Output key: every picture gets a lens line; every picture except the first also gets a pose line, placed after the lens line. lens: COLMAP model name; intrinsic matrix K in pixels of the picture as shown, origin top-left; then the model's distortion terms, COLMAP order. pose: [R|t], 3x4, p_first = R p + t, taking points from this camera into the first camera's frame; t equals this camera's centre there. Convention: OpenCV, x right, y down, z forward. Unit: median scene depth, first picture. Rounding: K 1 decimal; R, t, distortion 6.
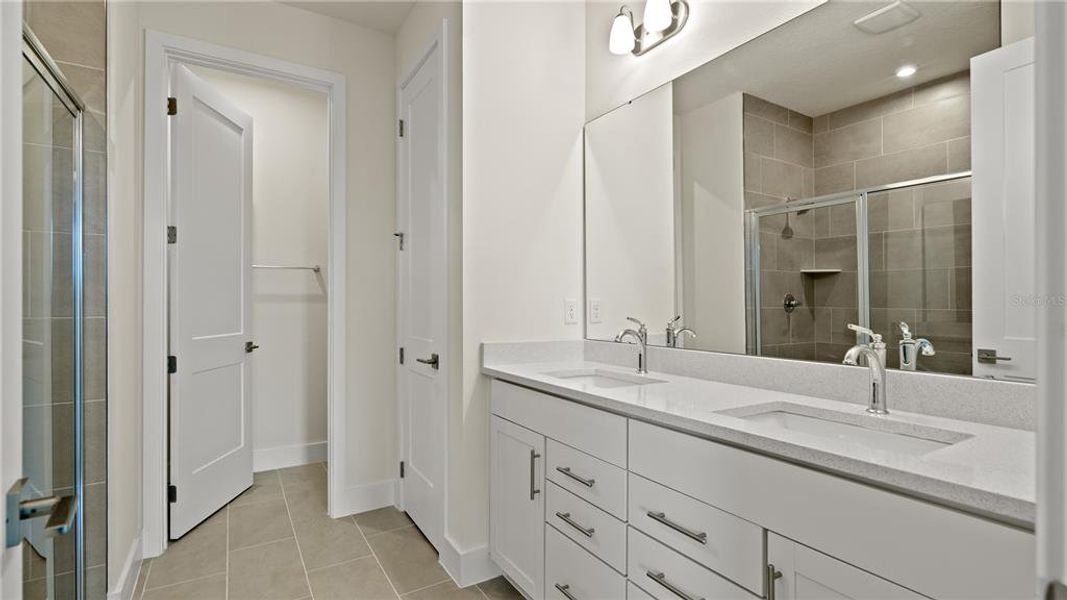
lens RADIAL K [[483.6, 0, 528.4], [0, 483.6, 296.2], [0, 0, 1]] dist [-0.002062, -0.000886]
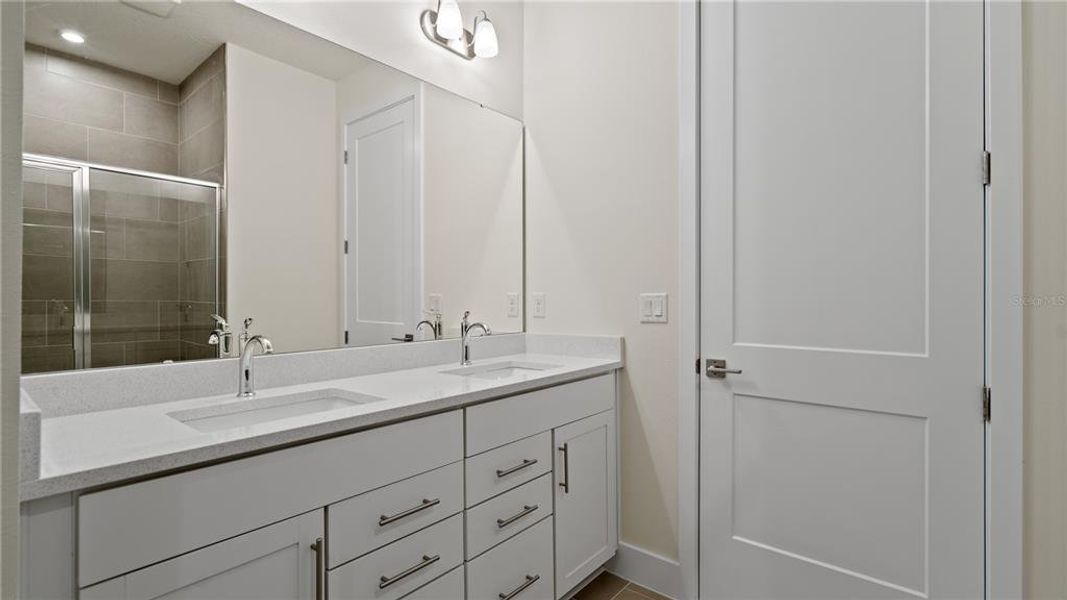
lens RADIAL K [[483.6, 0, 528.4], [0, 483.6, 296.2], [0, 0, 1]] dist [-0.002062, -0.000886]
pose [[-0.303775, 0.000064, 0.952744, -0.565661], [-0.017305, 0.999835, -0.005585, 0.008897], [-0.952587, -0.018184, -0.303724, 0.807412]]
